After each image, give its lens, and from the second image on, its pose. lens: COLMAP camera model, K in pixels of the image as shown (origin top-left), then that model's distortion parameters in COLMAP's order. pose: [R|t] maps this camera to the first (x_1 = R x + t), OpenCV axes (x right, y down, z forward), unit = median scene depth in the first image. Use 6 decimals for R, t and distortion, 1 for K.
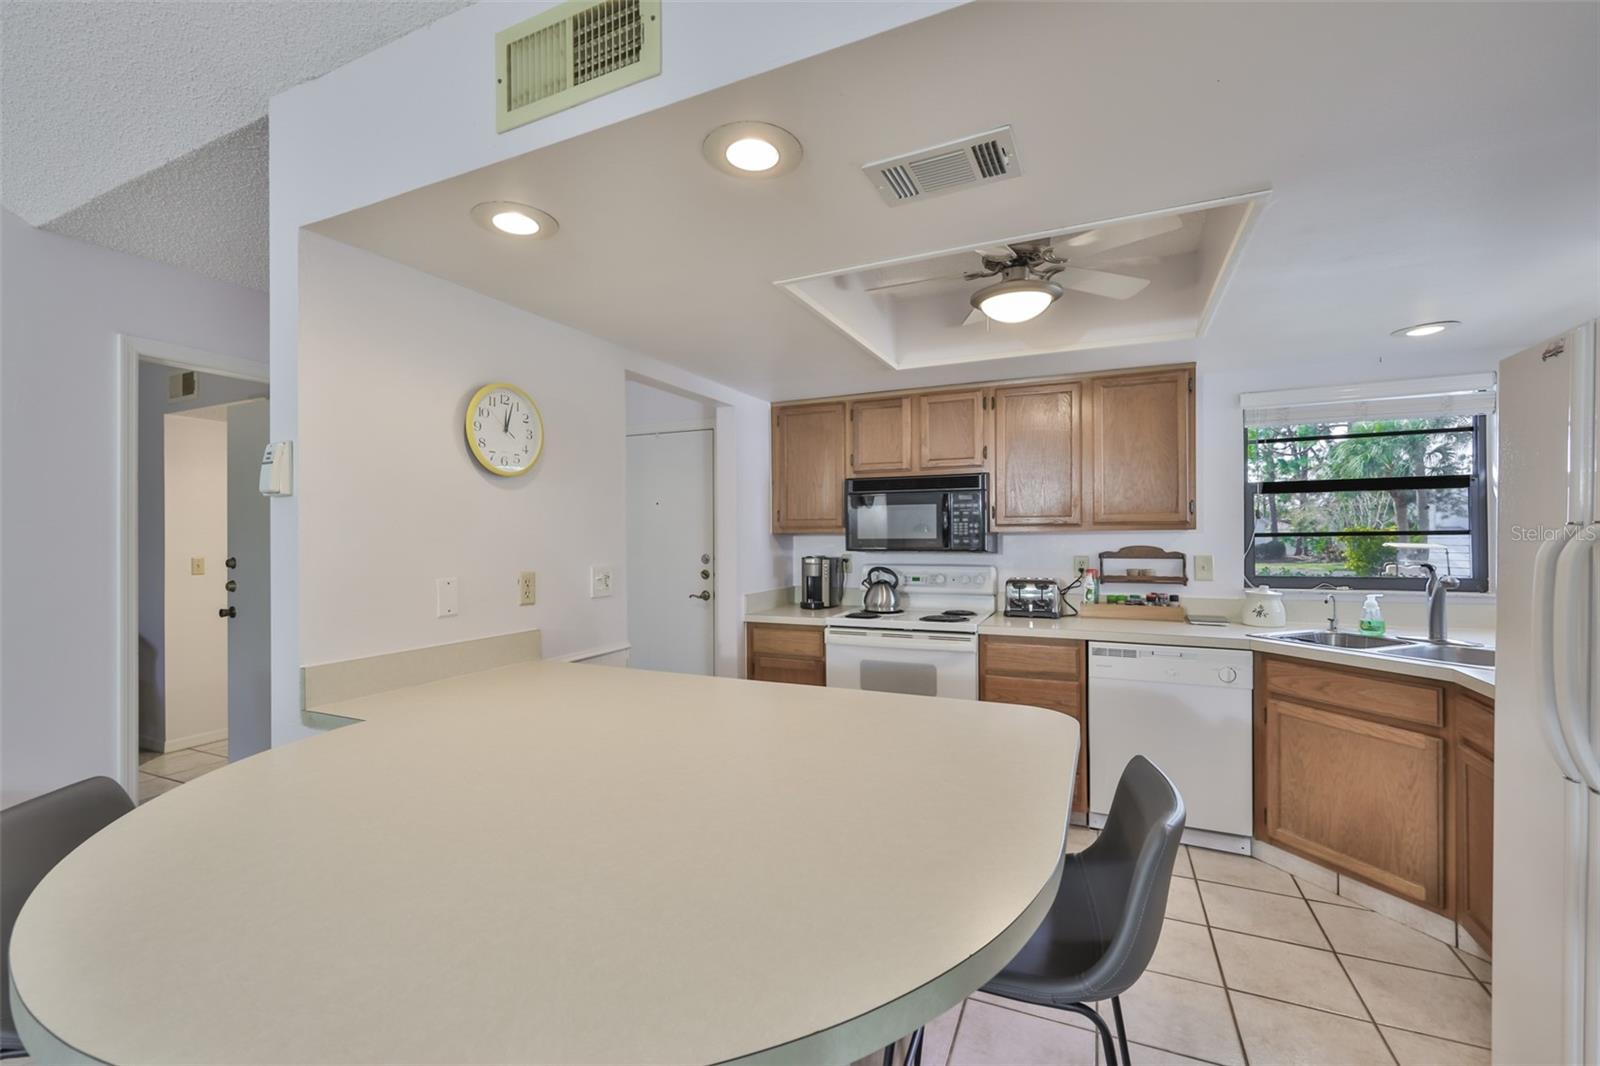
lens RADIAL K [[674.2, 0, 800.8], [0, 674.2, 527.6], [0, 0, 1]] dist [0.002715, 0.000061]
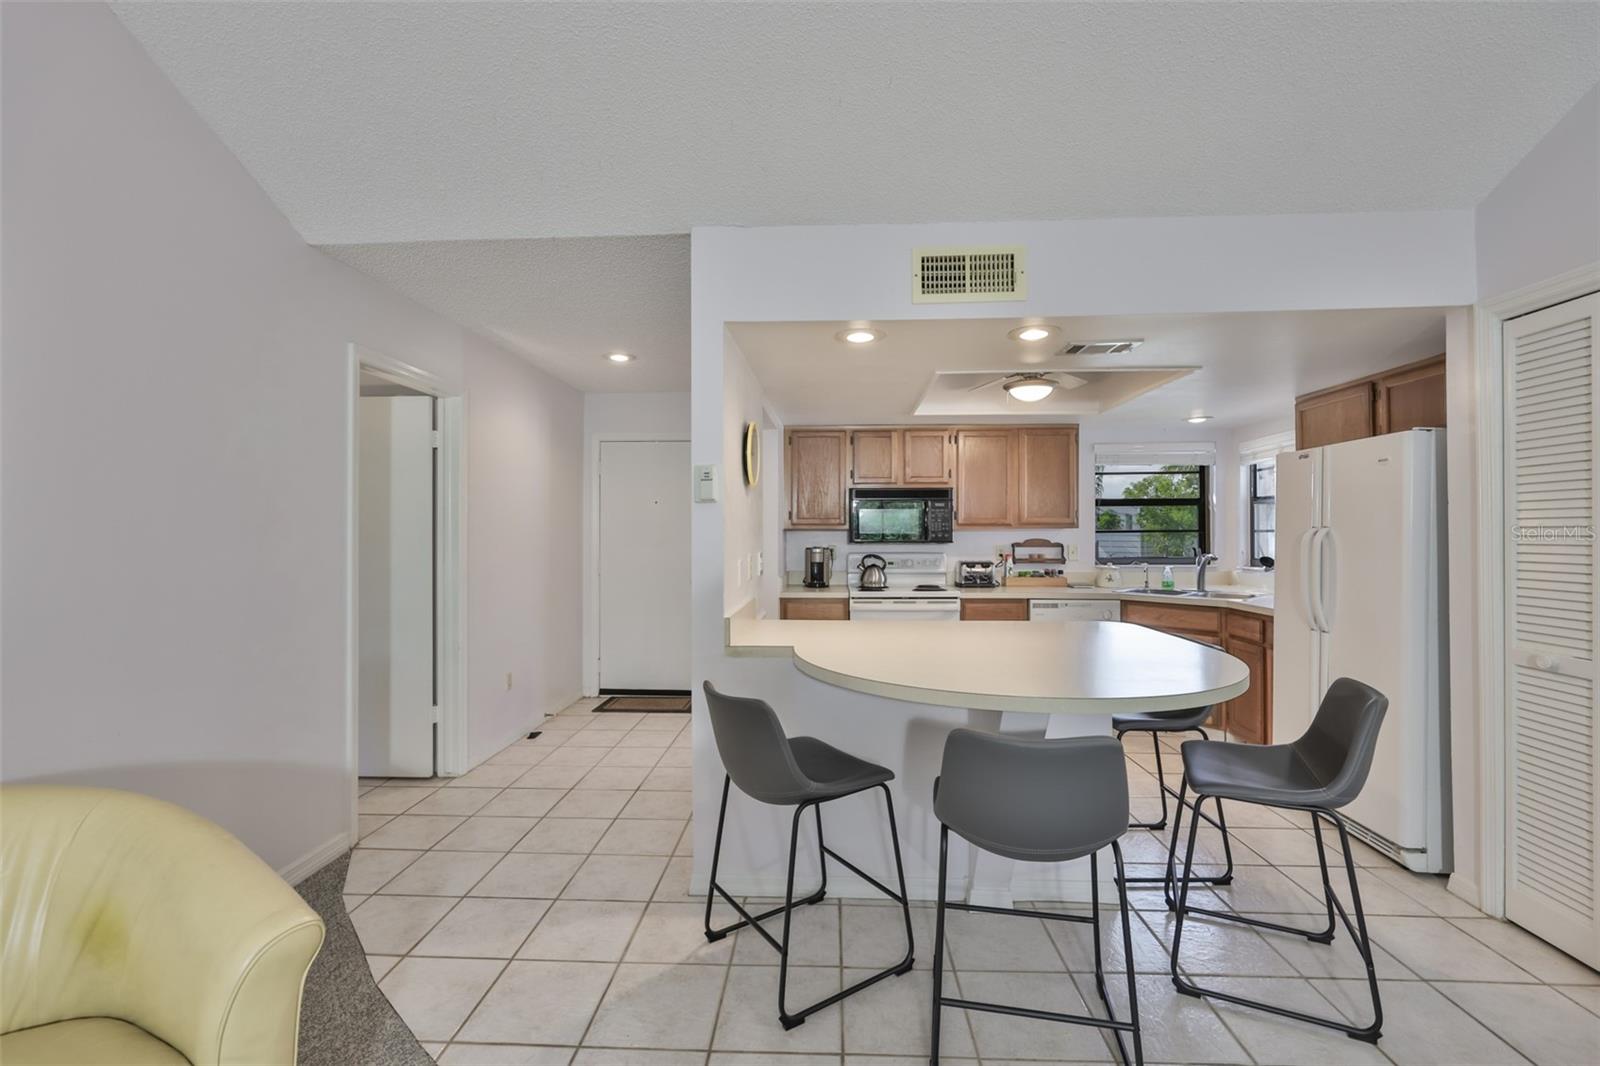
lens RADIAL K [[674.2, 0, 800.8], [0, 674.2, 527.6], [0, 0, 1]] dist [0.002715, 0.000061]
pose [[0.927841, 0.006922, 0.372912, -0.557805], [-0.008891, 0.999954, 0.003560, 0.000994], [-0.372870, -0.006619, 0.927860, -0.215290]]
